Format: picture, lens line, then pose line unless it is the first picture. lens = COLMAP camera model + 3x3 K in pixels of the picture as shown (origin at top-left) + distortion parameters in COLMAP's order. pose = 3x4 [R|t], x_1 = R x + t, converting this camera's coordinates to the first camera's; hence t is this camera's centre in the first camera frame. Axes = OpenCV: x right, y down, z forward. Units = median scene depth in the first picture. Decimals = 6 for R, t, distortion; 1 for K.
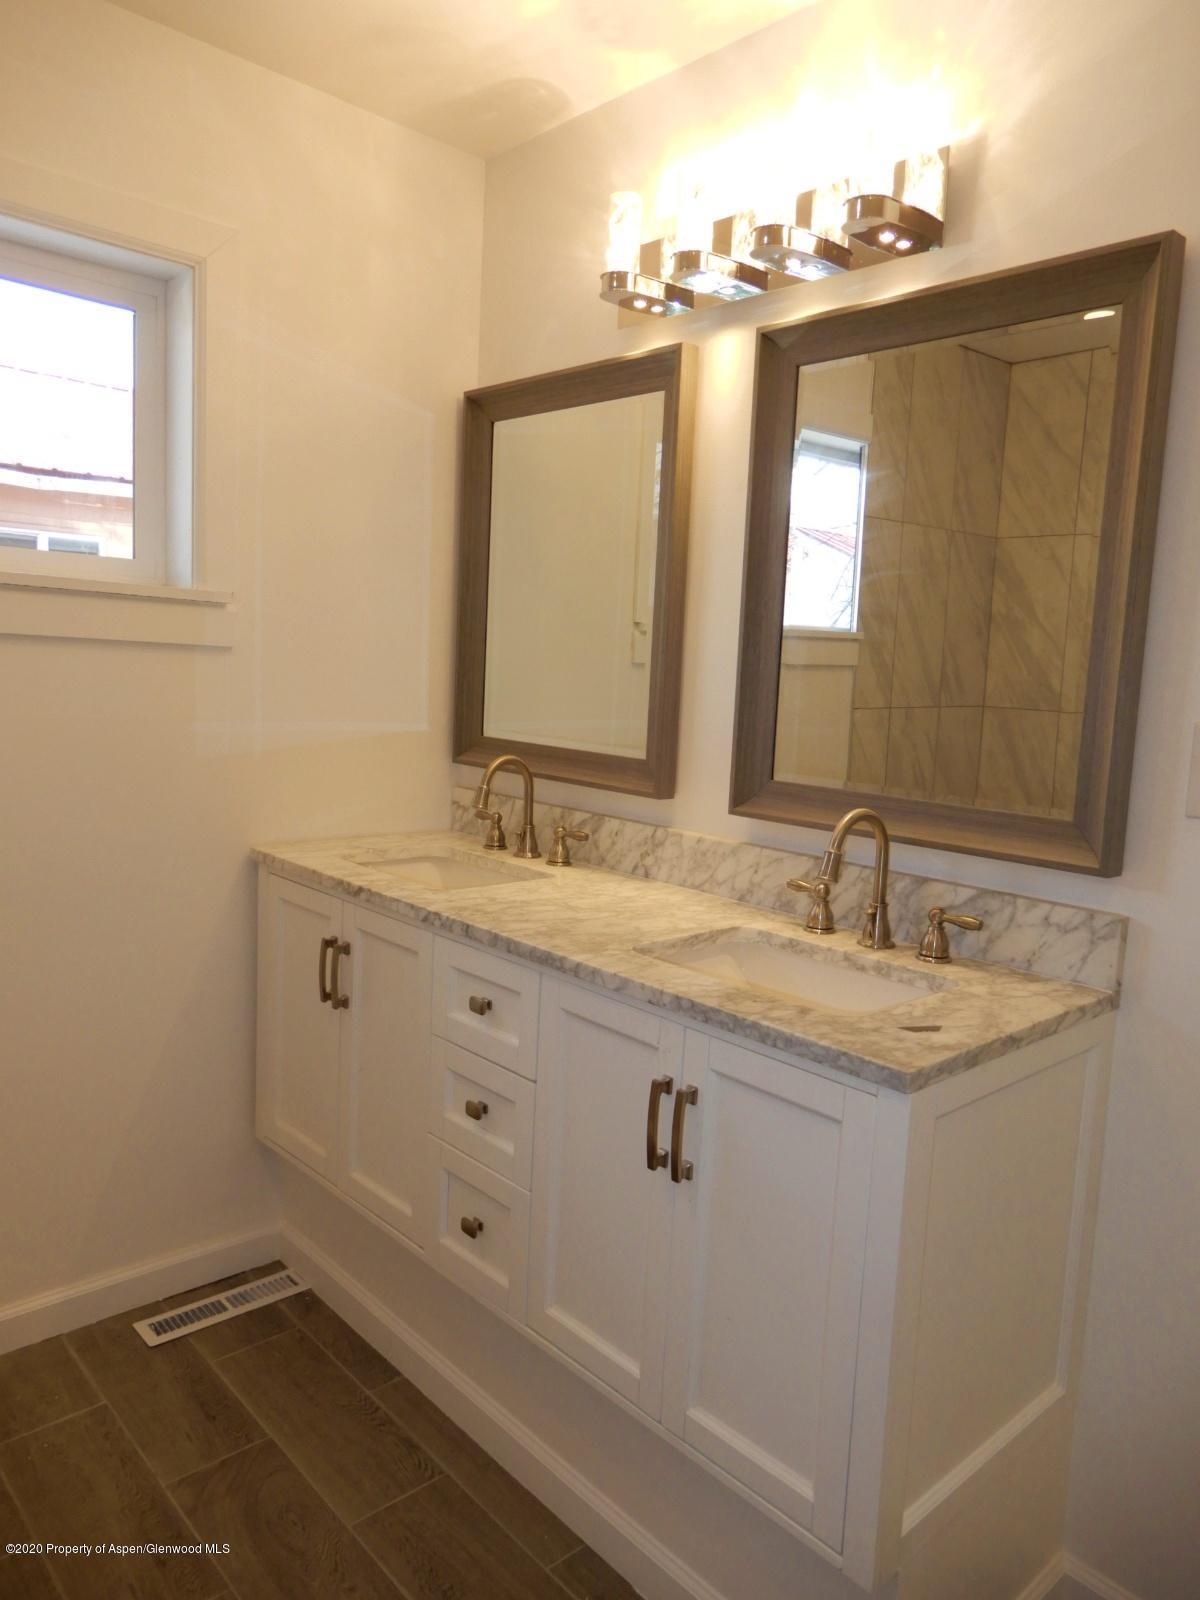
lens RADIAL K [[1141.0, 0, 608.6], [0, 1141.0, 803.7], [0, 0, 1]] dist [0.009032, -0.001454]
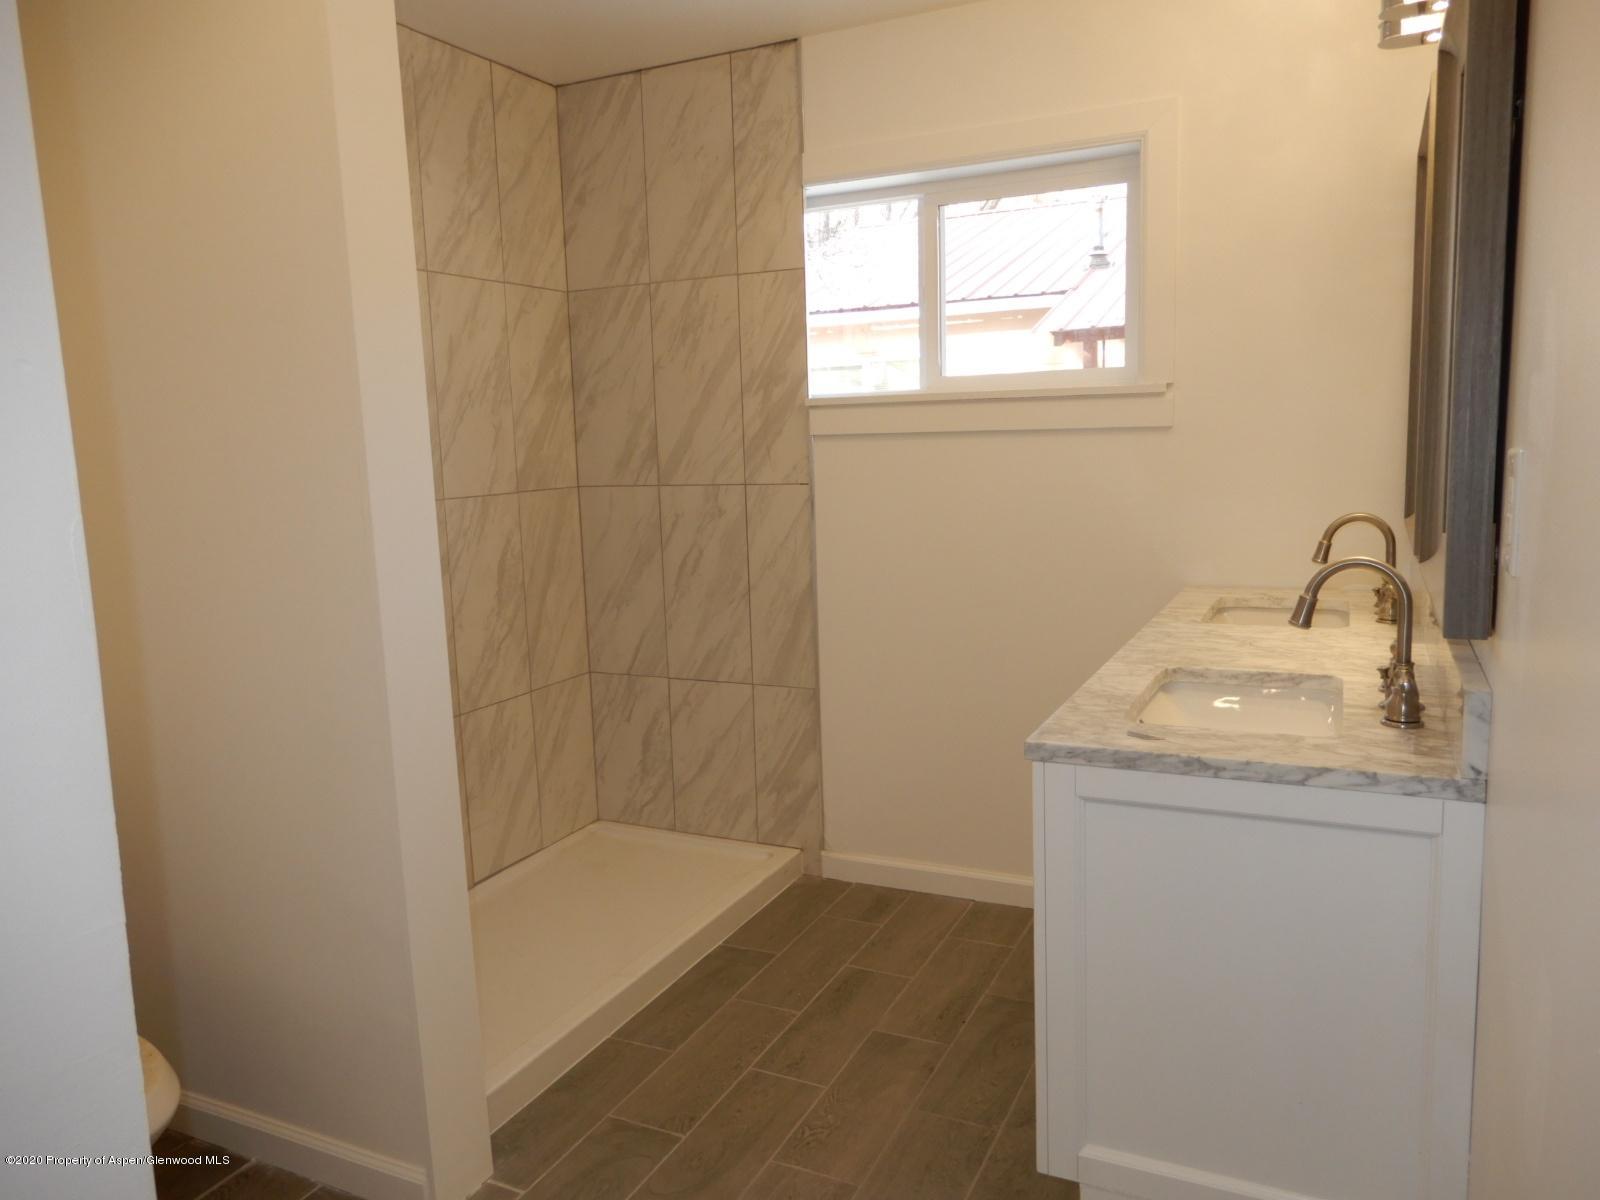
lens RADIAL K [[1141.0, 0, 801.0], [0, 1141.0, 600.2], [0, 0, 1]] dist [0.009032, -0.001454]
pose [[0.349587, 0.070429, -0.934253, 0.792375], [-0.069838, 0.996355, 0.048978, 0.023610], [0.934297, 0.048125, 0.353231, 0.198755]]
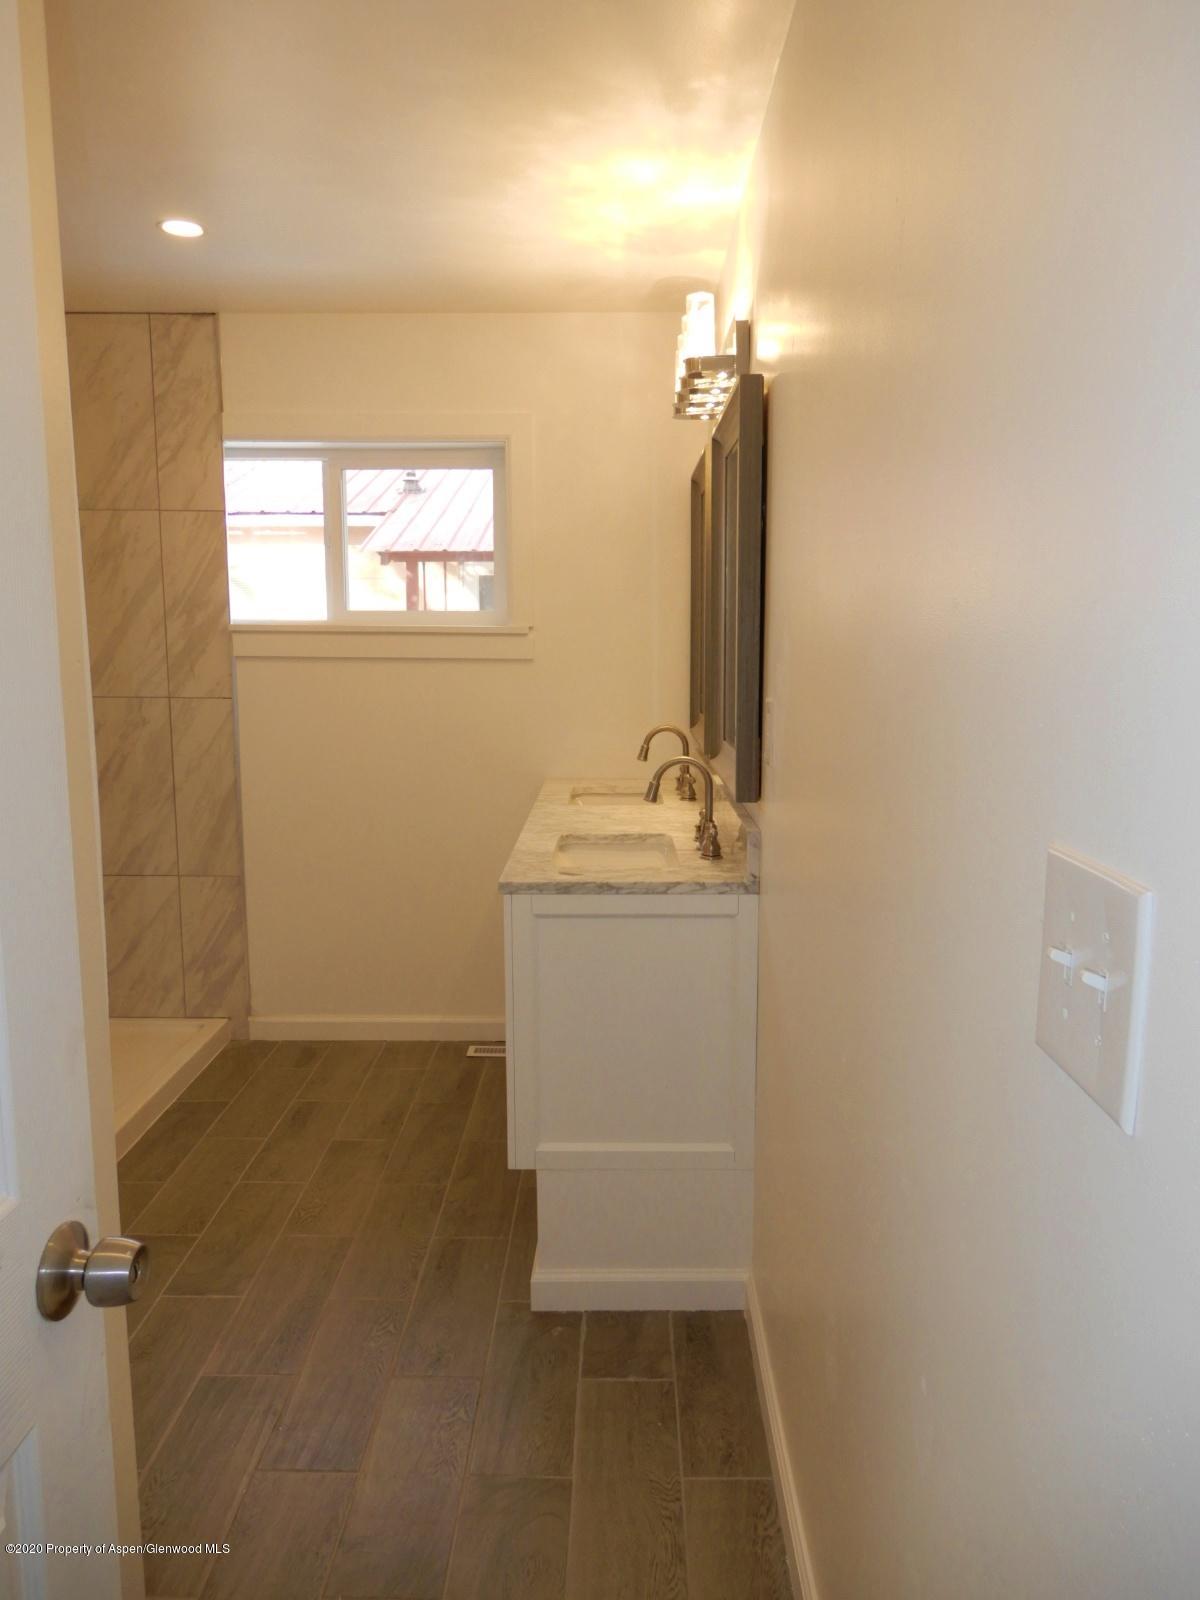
lens RADIAL K [[1141.0, 0, 611.4], [0, 1141.0, 805.9], [0, 0, 1]] dist [0.009032, -0.001454]
pose [[0.722321, 0.057842, -0.689135, 1.010321], [-0.054975, 0.998145, 0.026157, 0.030794], [0.689370, 0.018992, 0.724161, -0.139988]]
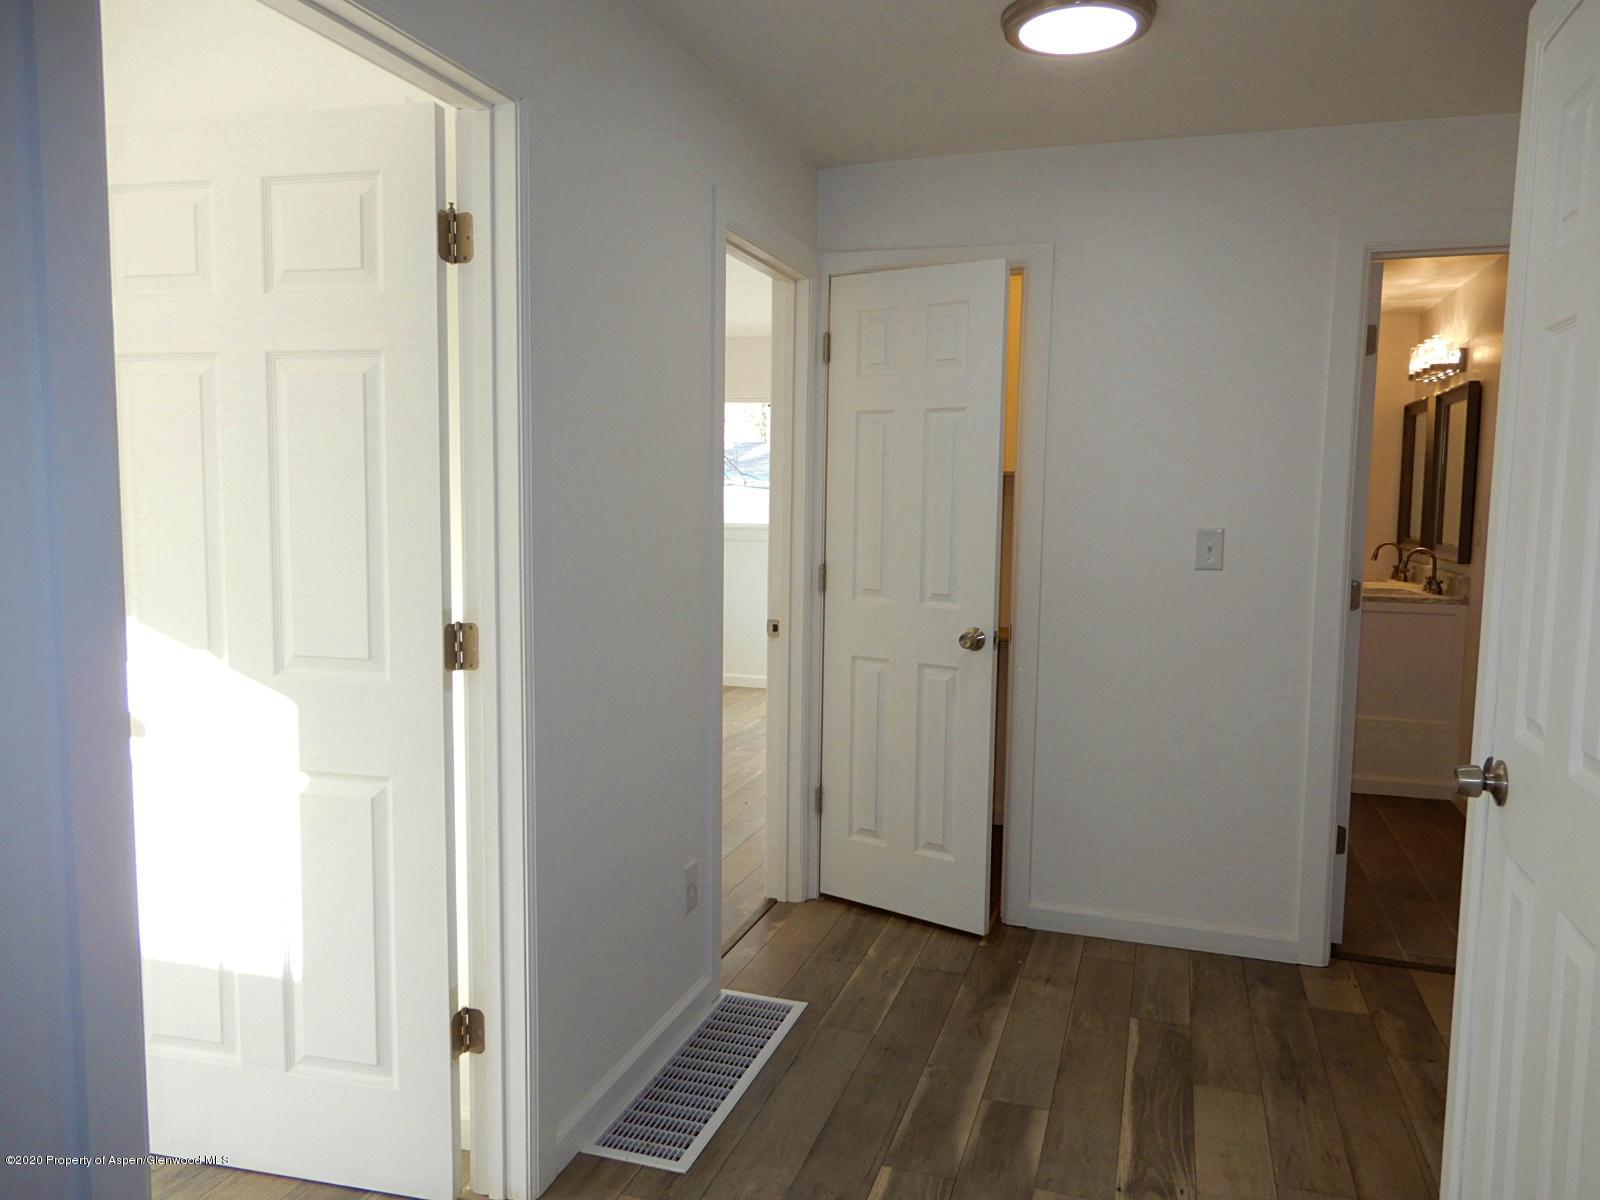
lens RADIAL K [[1141.0, 0, 807.9], [0, 1141.0, 602.6], [0, 0, 1]] dist [0.009032, -0.001454]
pose [[0.478449, 0.039614, -0.877222, 1.850717], [-0.100121, 0.994928, -0.009678, 0.303014], [0.872389, 0.092459, 0.479988, -1.687379]]
